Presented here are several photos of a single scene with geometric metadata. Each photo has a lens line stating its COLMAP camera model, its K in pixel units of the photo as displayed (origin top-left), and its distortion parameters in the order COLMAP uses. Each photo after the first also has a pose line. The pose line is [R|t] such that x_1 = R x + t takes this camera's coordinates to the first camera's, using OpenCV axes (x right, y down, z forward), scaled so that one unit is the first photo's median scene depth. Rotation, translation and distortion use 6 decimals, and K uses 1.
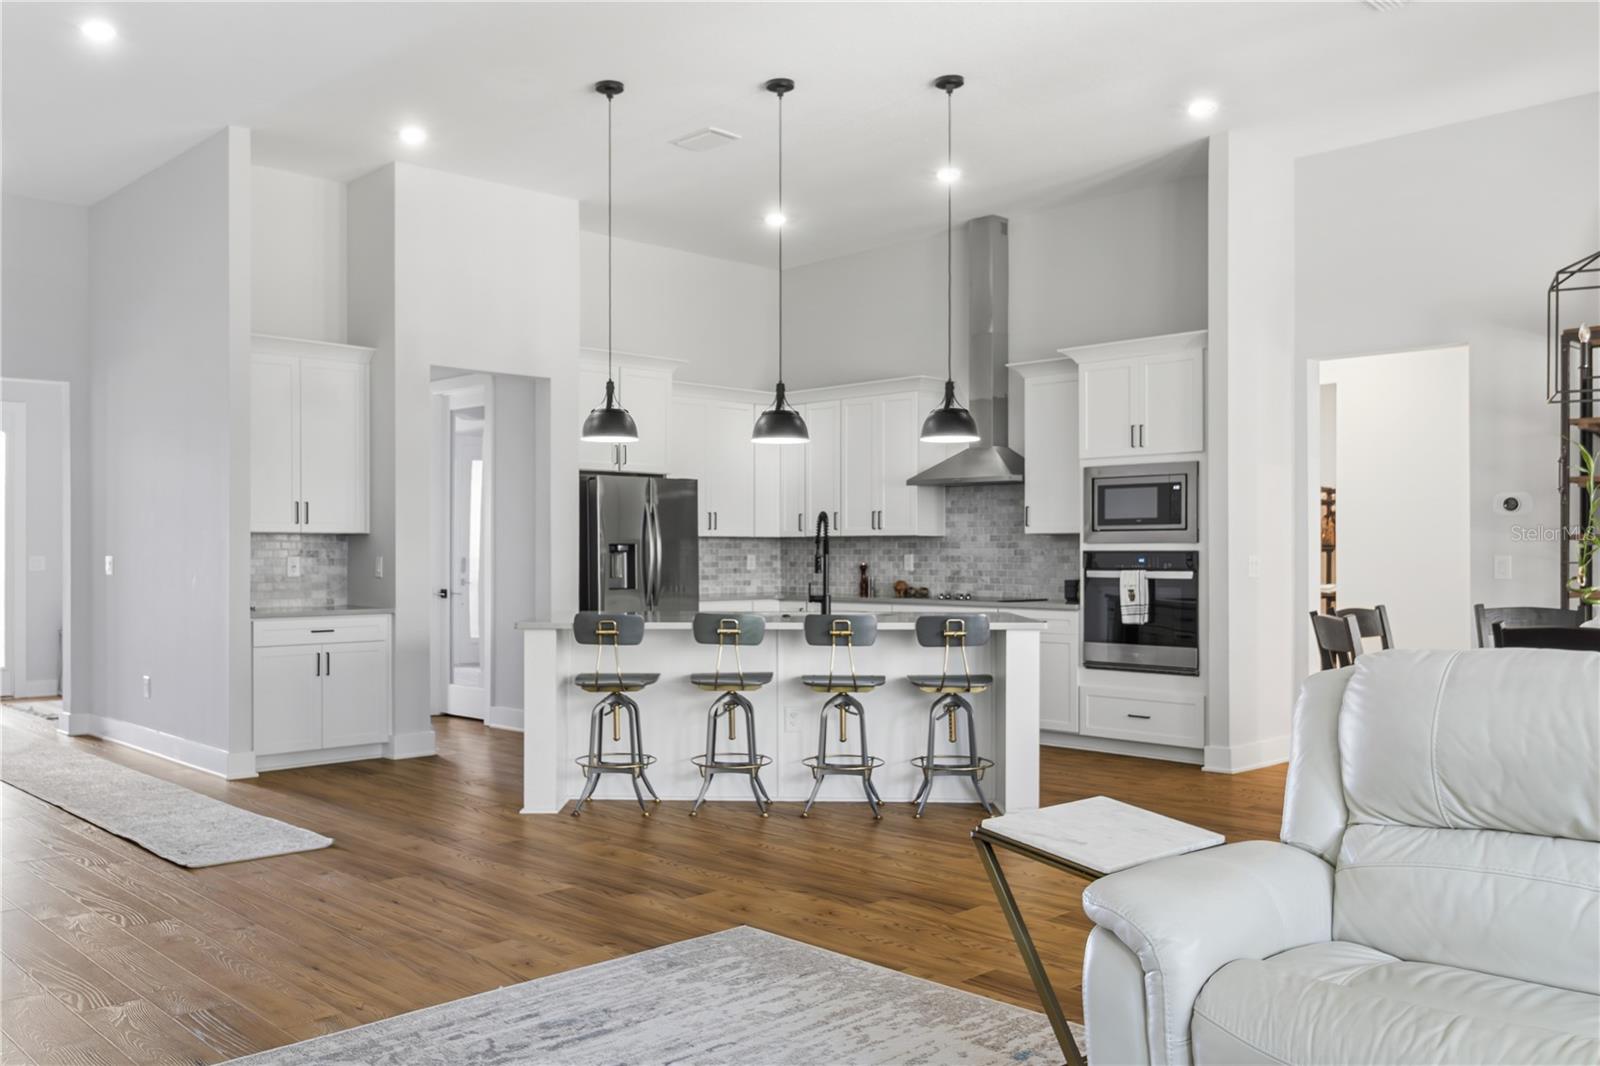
lens RADIAL K [[1369.9, 0, 799.5], [0, 1369.9, 537.8], [0, 0, 1]] dist [-0.005967, -0.003423]
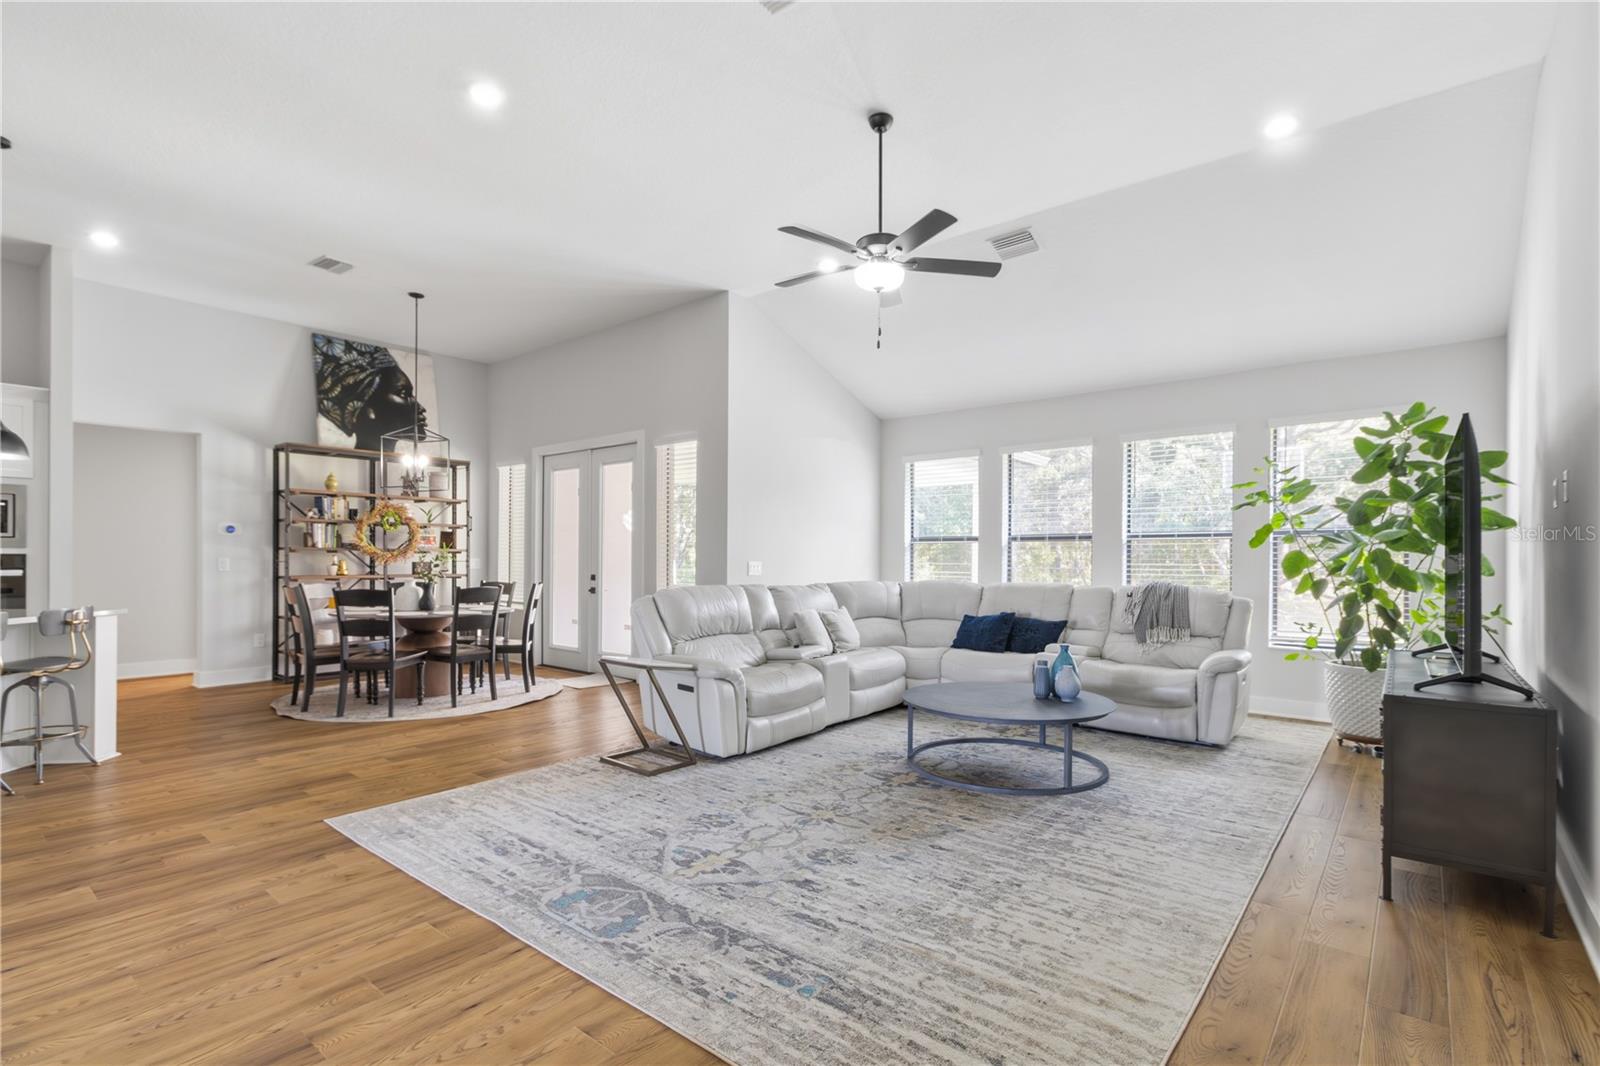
lens RADIAL K [[735.9, 0, 812.5], [0, 735.9, 560.2], [0, 0, 1]] dist [-0.001110, 0.000715]
pose [[-0.127583, -0.010527, 0.991772, -0.913370], [-0.012679, 0.999879, 0.008982, 0.000088], [-0.991747, -0.011429, -0.127701, 0.635055]]
